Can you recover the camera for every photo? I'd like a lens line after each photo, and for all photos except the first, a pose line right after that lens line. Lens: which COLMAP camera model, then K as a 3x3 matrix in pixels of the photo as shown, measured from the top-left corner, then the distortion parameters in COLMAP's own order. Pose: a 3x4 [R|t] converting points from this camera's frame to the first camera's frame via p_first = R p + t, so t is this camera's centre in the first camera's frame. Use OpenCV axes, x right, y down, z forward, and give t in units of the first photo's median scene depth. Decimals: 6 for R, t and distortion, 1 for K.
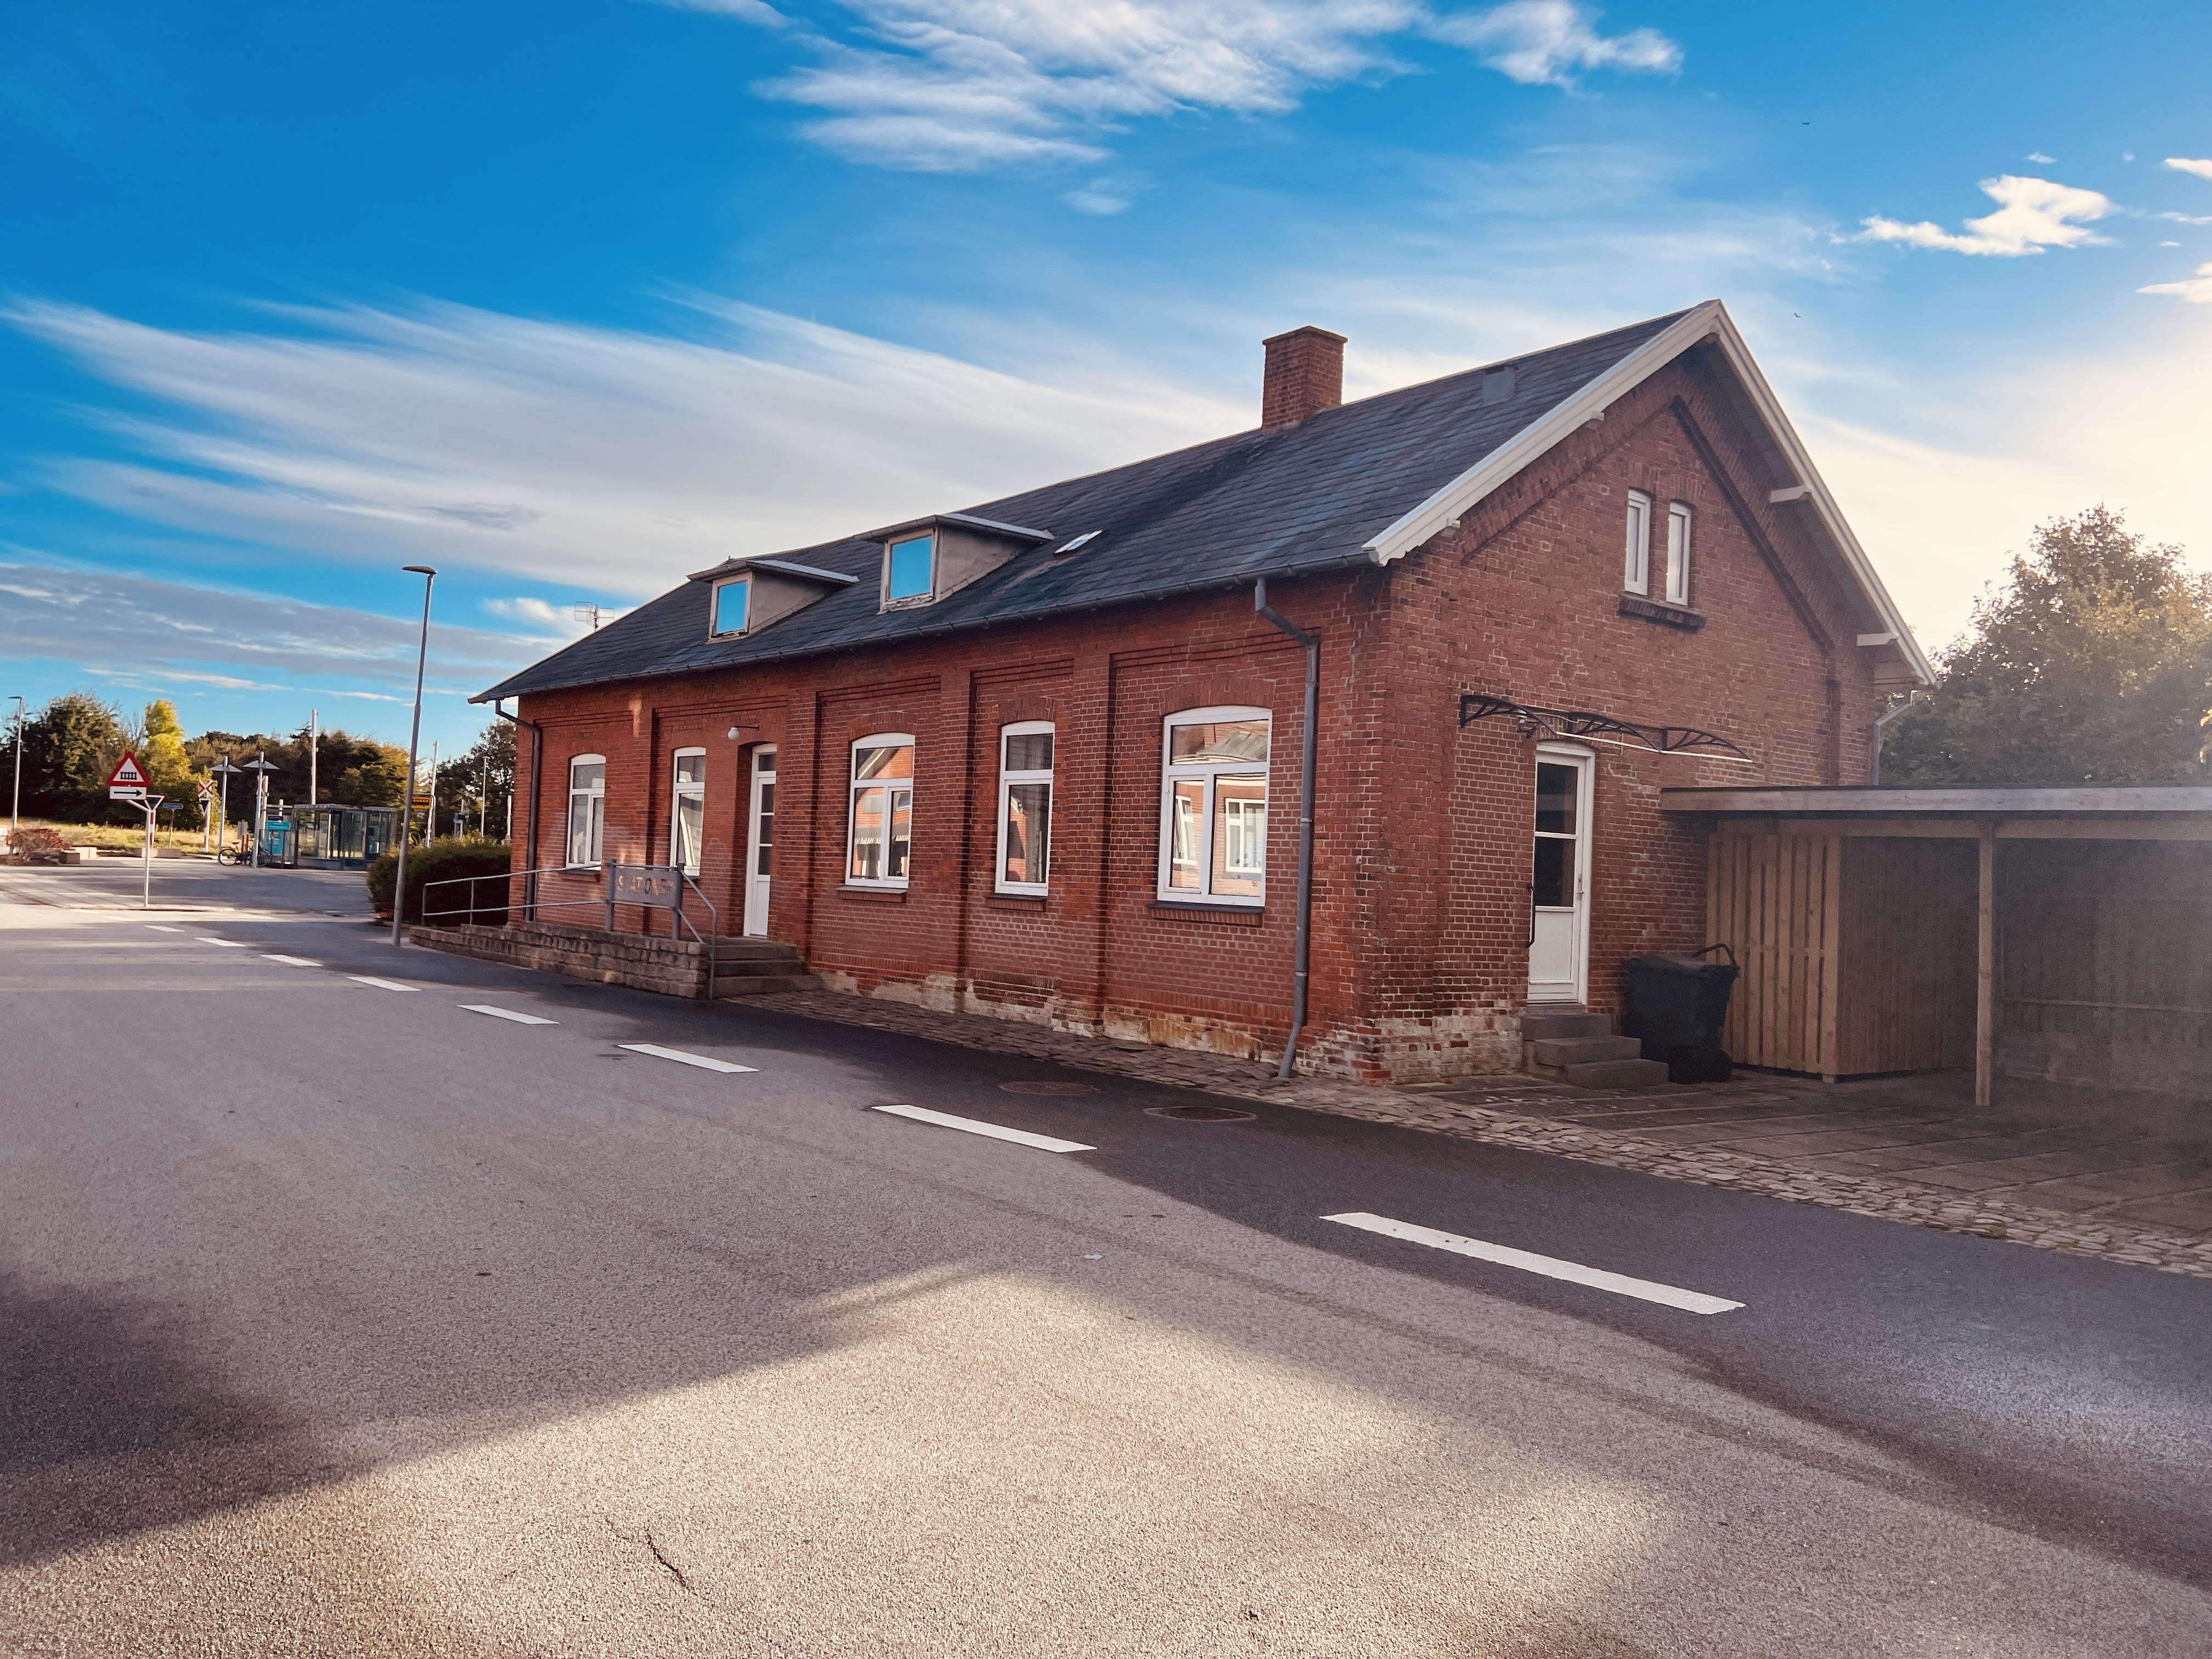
lens RADIAL K [[1684.8, 0, 1109.6], [0, 1684.8, 804.9], [0, 0, 1]] dist [0.068598, -0.007339]
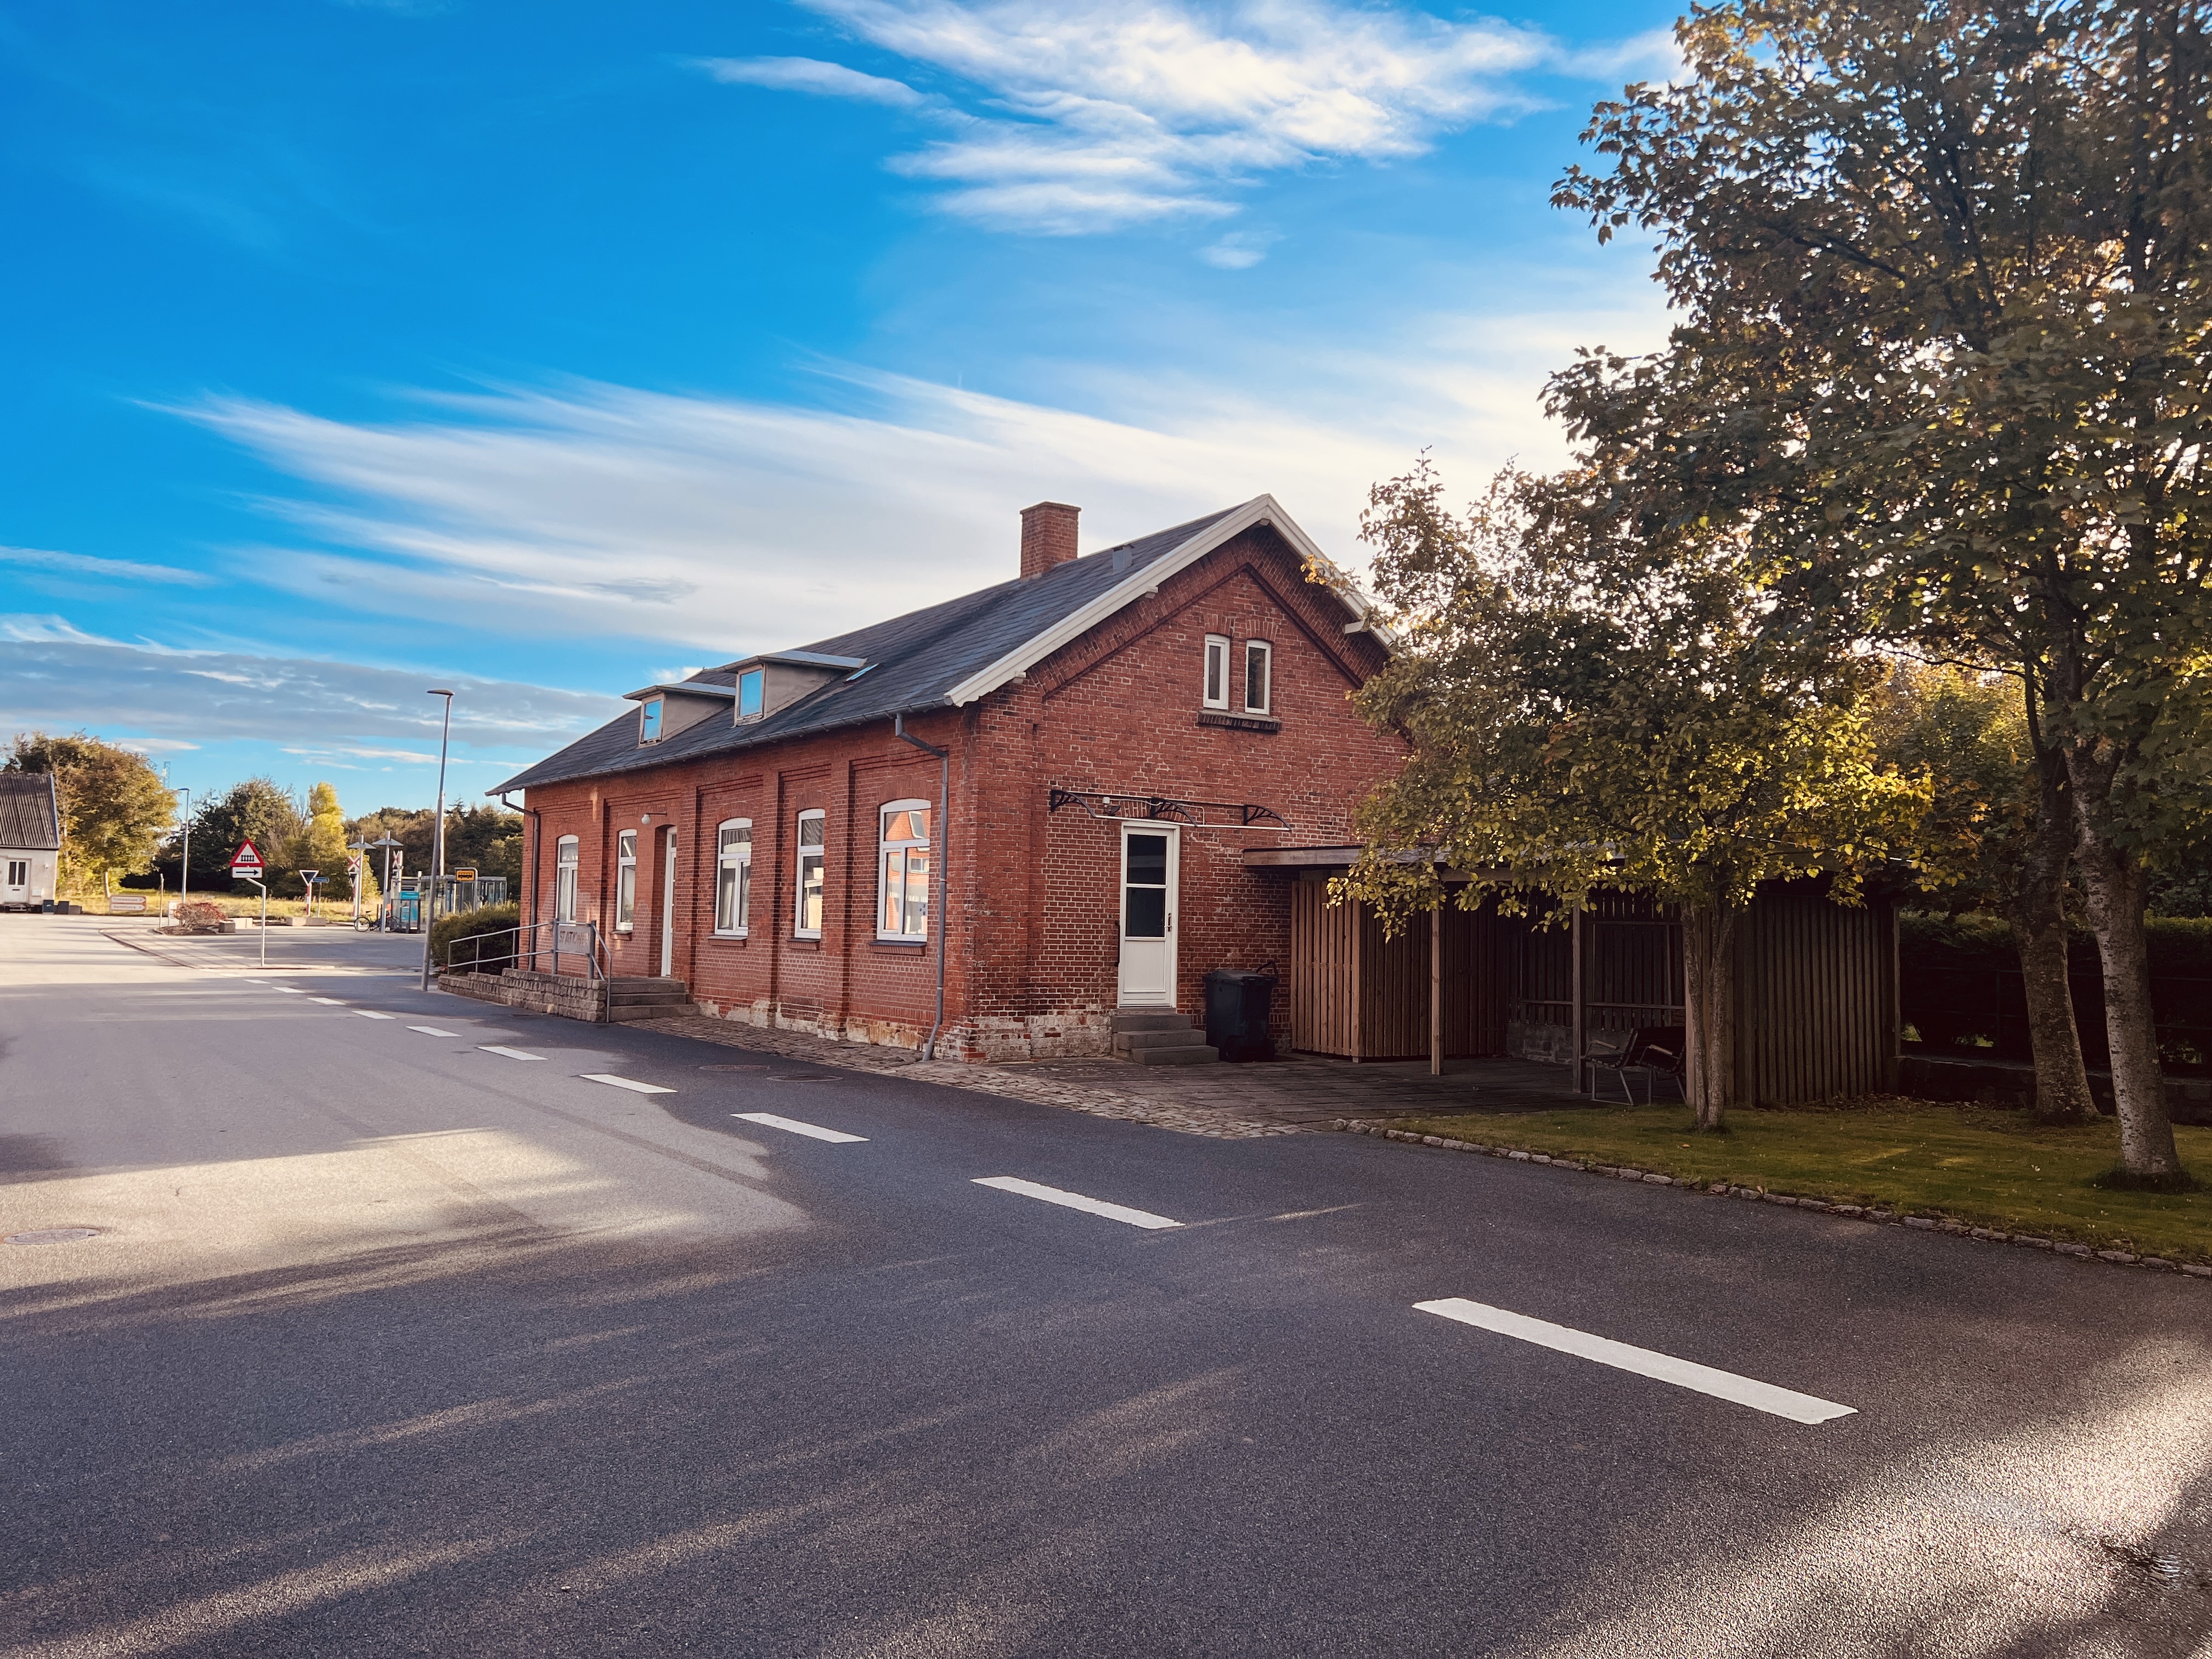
lens RADIAL K [[1691.6, 0, 1125.3], [0, 1691.6, 823.1], [0, 0, 1]] dist [0.081882, -0.003358]
pose [[0.996264, -0.025027, -0.082660, 0.264956], [0.023422, 0.999519, -0.020330, -0.004379], [0.083129, 0.018318, 0.996370, -0.282765]]
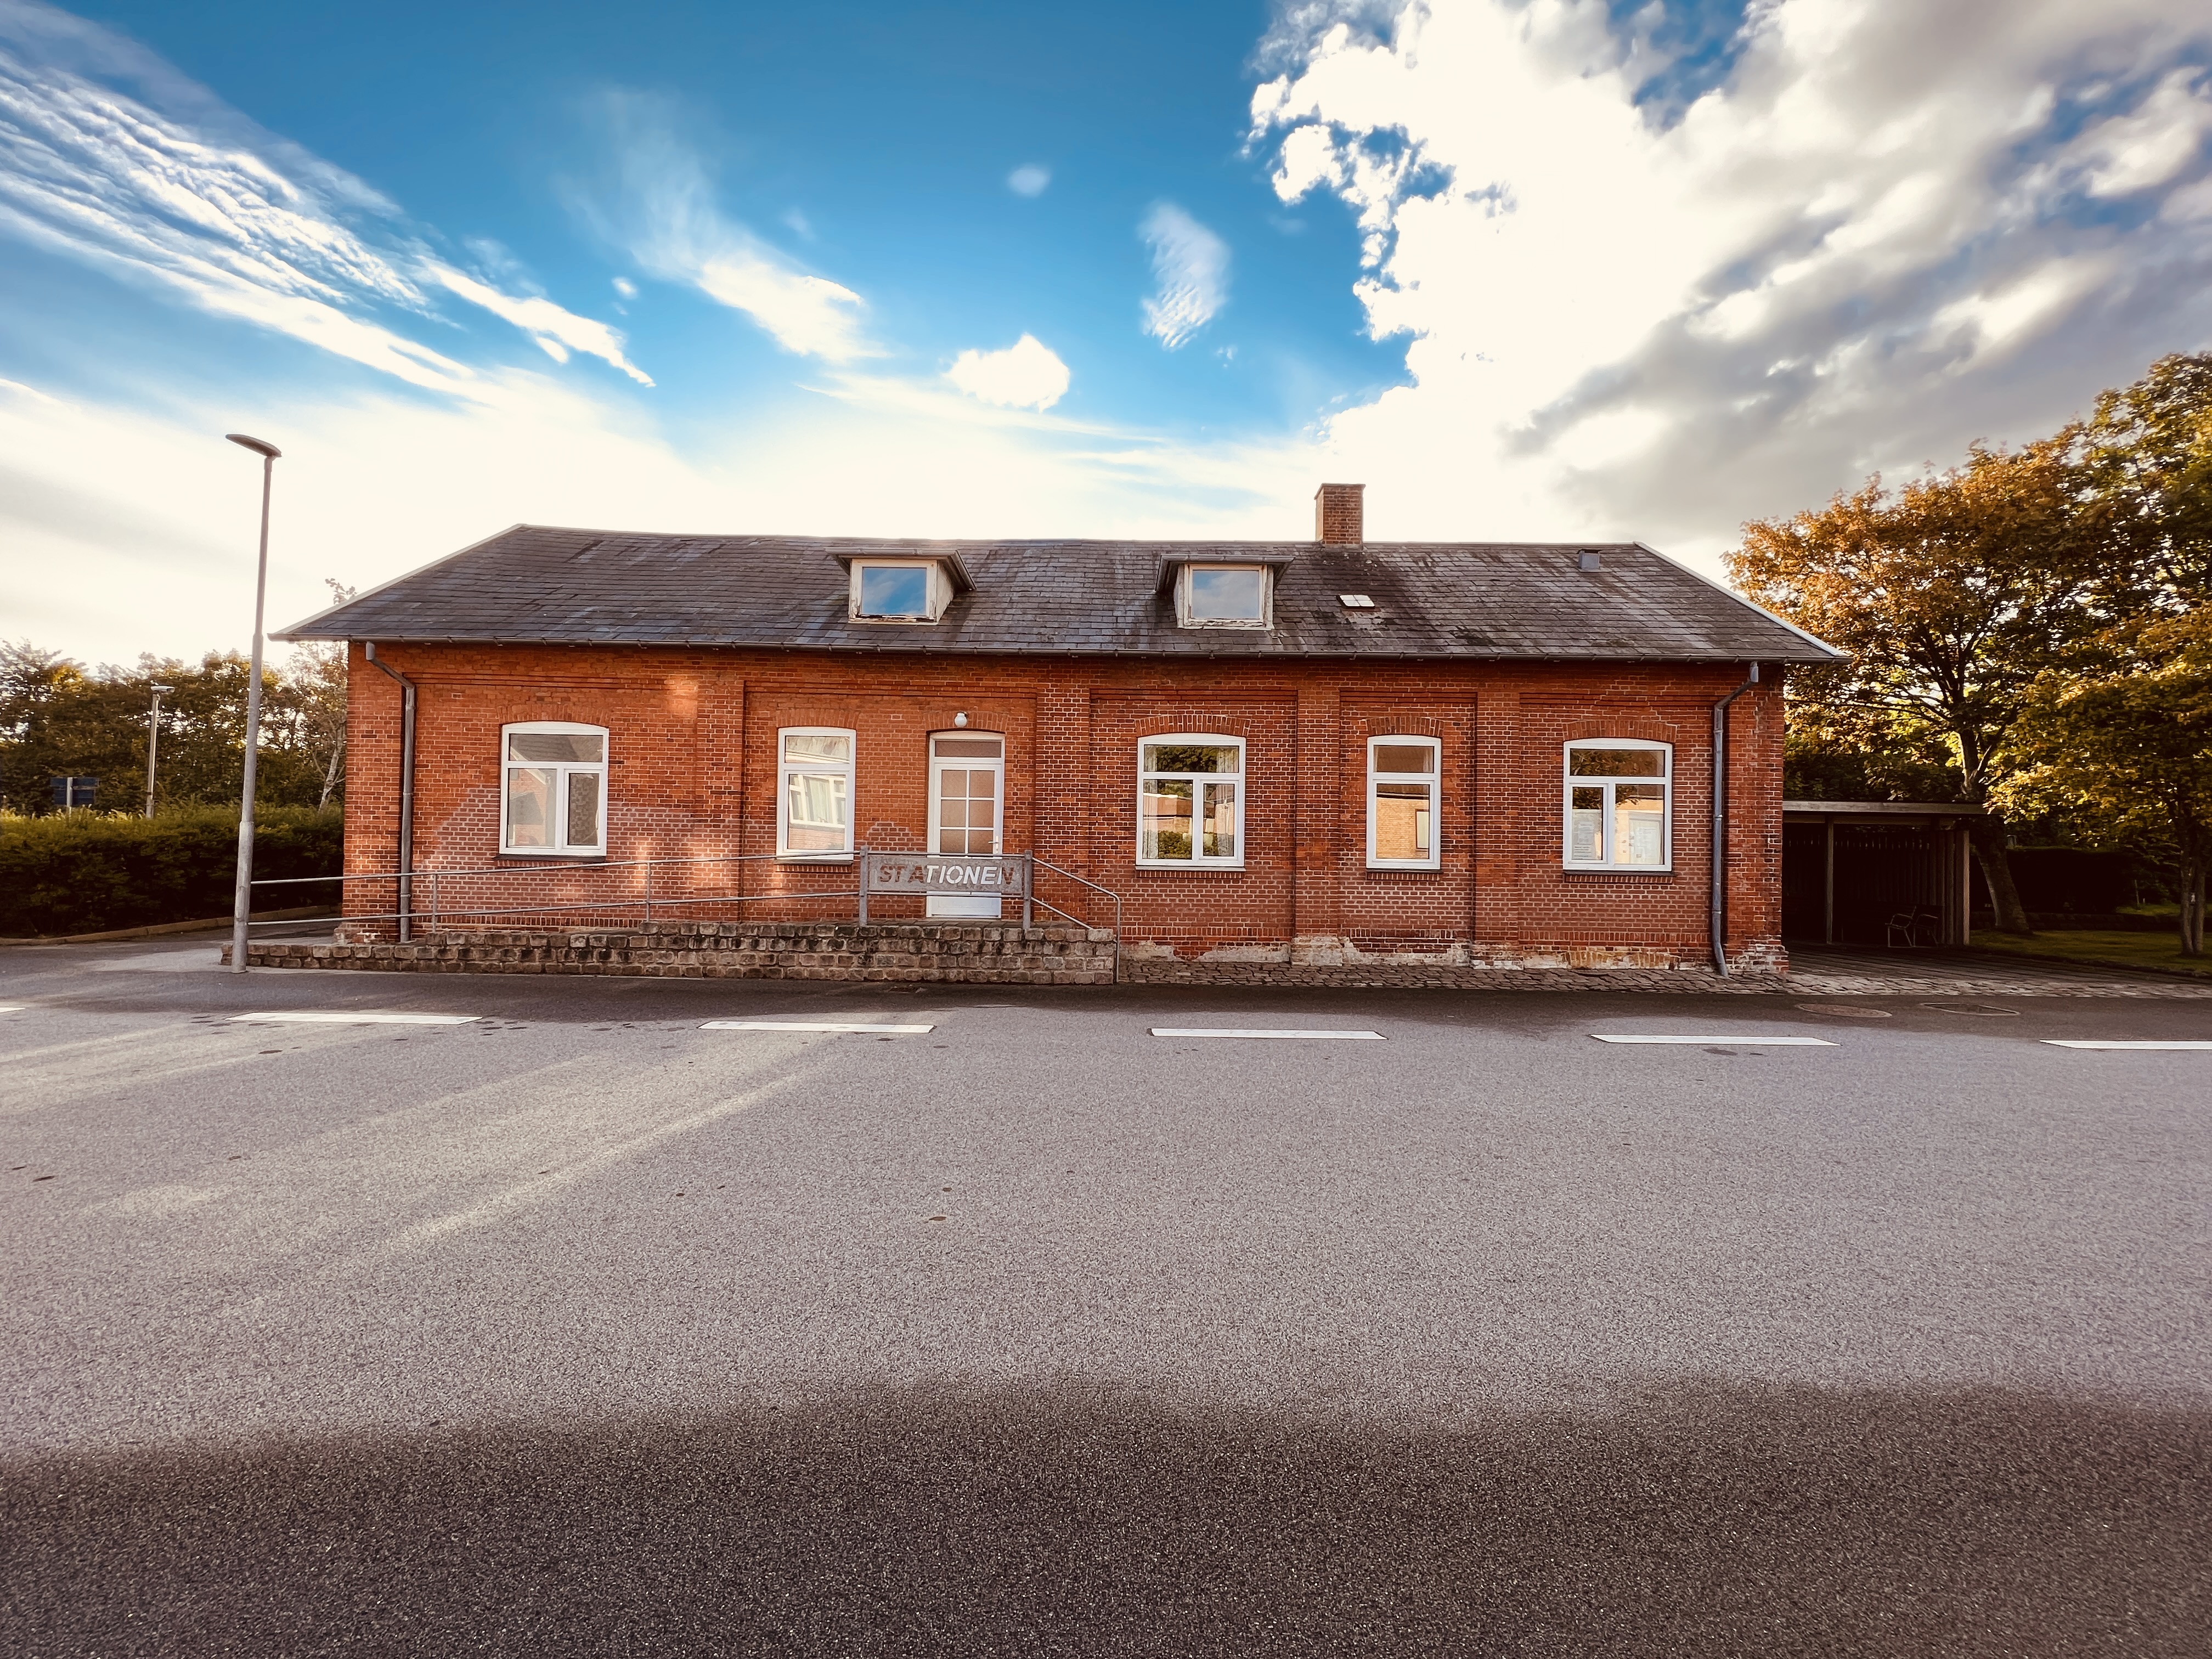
lens RADIAL K [[891.6, 0, 1106.0], [0, 891.6, 829.5], [0, 0, 1]] dist [-0.003086, 0.006620]
pose [[0.631155, -0.019055, 0.775423, -0.615043], [-0.021644, 0.998876, 0.042163, -0.000897], [-0.775355, -0.043395, 0.630033, 0.624363]]
